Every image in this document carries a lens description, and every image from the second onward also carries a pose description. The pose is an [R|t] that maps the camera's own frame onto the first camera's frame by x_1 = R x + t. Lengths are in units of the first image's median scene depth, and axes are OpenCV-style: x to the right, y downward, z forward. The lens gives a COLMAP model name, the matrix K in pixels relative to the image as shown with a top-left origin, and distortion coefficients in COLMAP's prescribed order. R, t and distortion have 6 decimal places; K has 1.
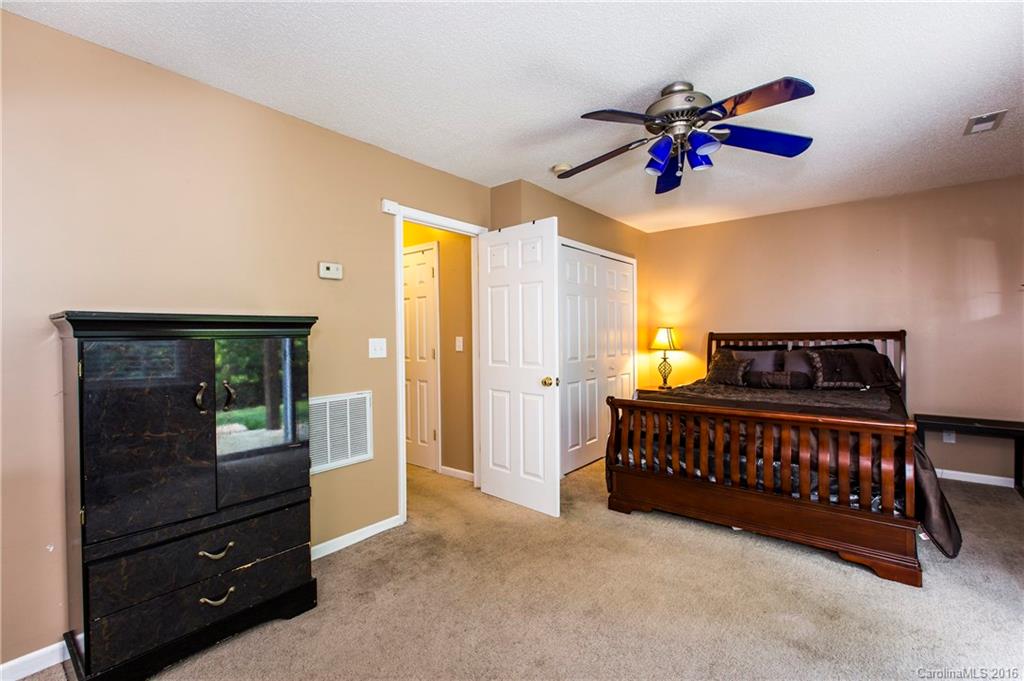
lens RADIAL K [[458.1, 0, 511.6], [0, 458.1, 337.1], [0, 0, 1]] dist [0.013017, -0.009864]
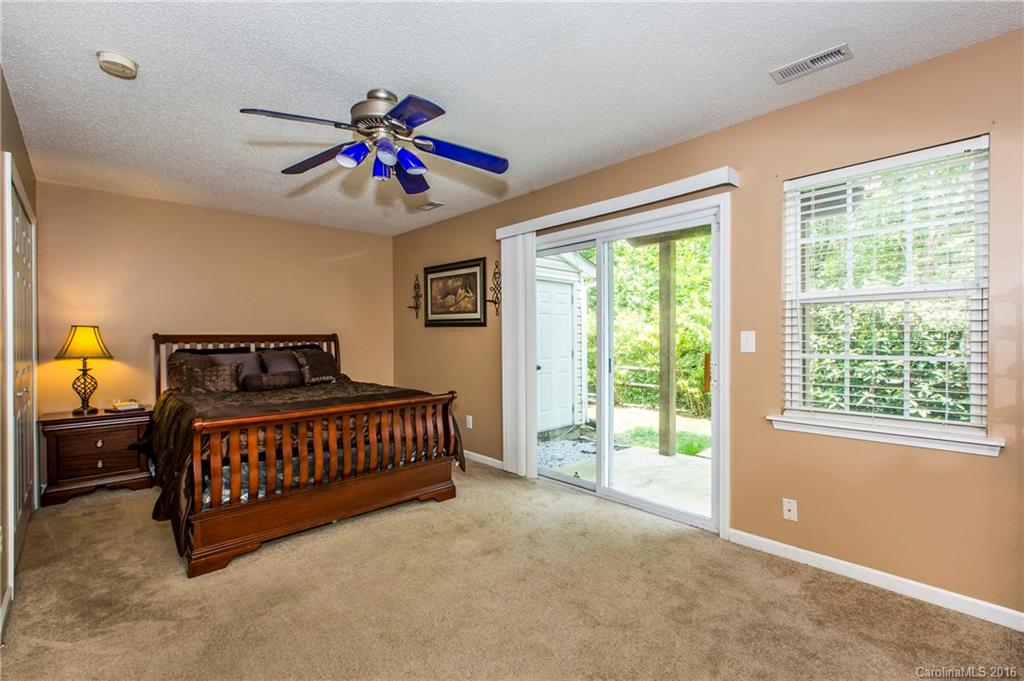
lens RADIAL K [[458.1, 0, 511.6], [0, 458.1, 337.1], [0, 0, 1]] dist [0.013017, -0.009864]
pose [[0.143657, 0.004990, 0.989615, -0.467652], [0.005482, 0.999968, -0.005838, 0.006438], [-0.989612, 0.006264, 0.143625, 0.430822]]
